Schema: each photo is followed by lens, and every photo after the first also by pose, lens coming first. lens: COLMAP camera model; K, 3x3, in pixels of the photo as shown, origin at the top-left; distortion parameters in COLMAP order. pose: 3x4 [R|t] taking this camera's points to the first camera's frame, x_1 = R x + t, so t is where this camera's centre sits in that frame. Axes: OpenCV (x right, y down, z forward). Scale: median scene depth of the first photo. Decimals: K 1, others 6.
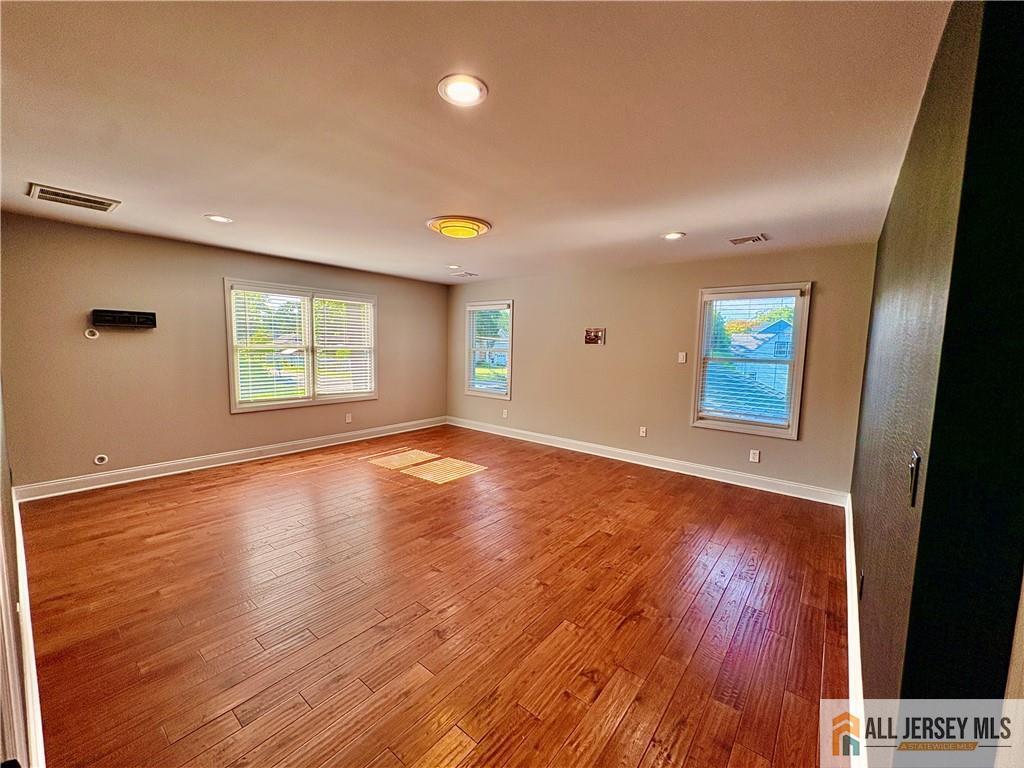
lens RADIAL K [[409.3, 0, 514.6], [0, 409.3, 386.9], [0, 0, 1]] dist [0.000188, 0.000006]
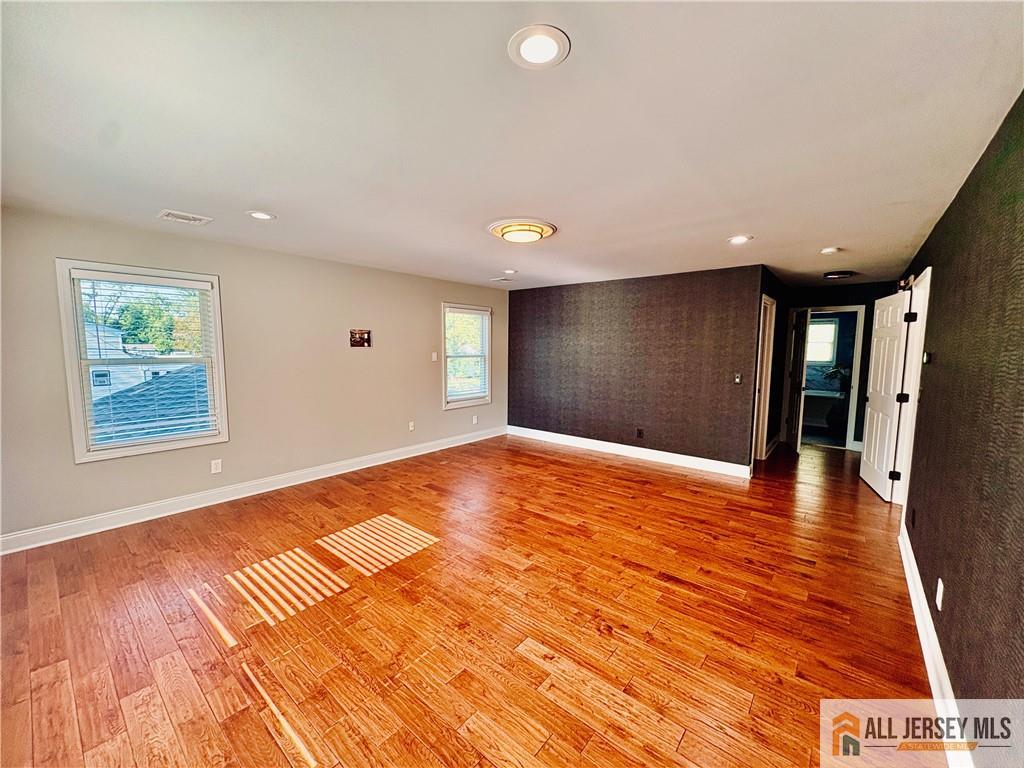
lens RADIAL K [[409.3, 0, 514.9], [0, 409.3, 383.9], [0, 0, 1]] dist [0.000188, 0.000006]
pose [[0.013820, -0.116630, 0.993079, -0.800323], [0.096192, 0.988723, 0.114779, -0.107636], [-0.995267, 0.093940, 0.024883, 0.730069]]
